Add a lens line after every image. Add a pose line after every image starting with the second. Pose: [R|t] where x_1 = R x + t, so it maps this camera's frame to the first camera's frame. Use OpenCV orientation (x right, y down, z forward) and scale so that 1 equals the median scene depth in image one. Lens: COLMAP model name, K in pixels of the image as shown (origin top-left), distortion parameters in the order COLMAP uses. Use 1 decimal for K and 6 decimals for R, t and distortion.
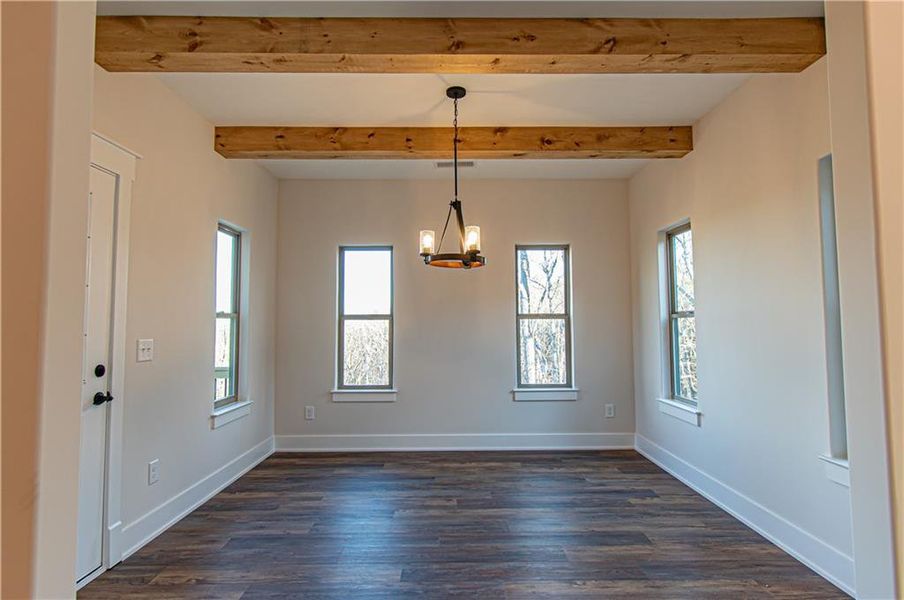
lens RADIAL K [[386.8, 0, 452.9], [0, 386.8, 314.3], [0, 0, 1]] dist [-0.000062, -0.000254]
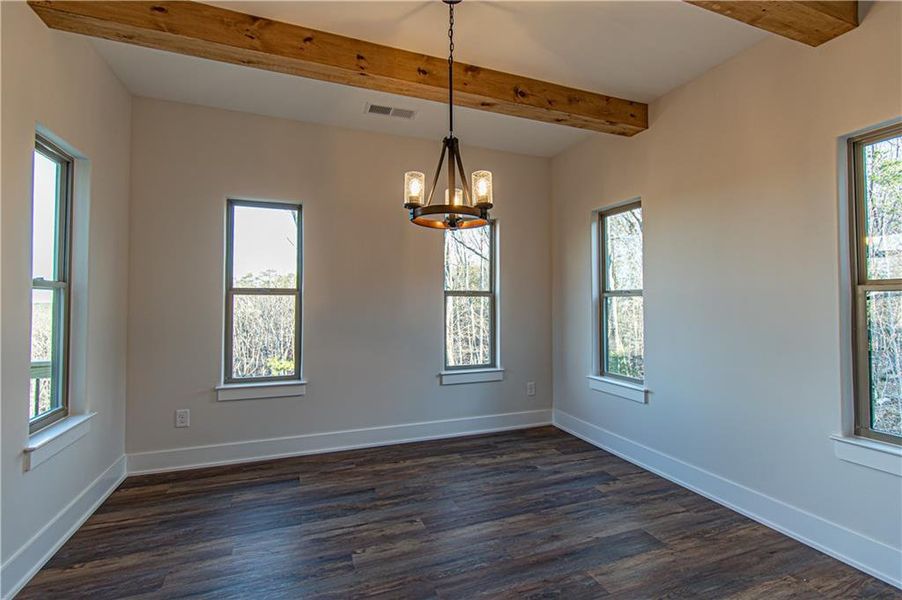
lens RADIAL K [[381.0, 0, 451.0], [0, 381.0, 300.0], [0, 0, 1]] dist [0.001343, -0.000571]
pose [[0.949756, 0.008918, 0.312864, -0.149553], [-0.015544, 0.999705, 0.018690, 0.005927], [-0.312605, -0.022614, 0.949614, 0.193747]]
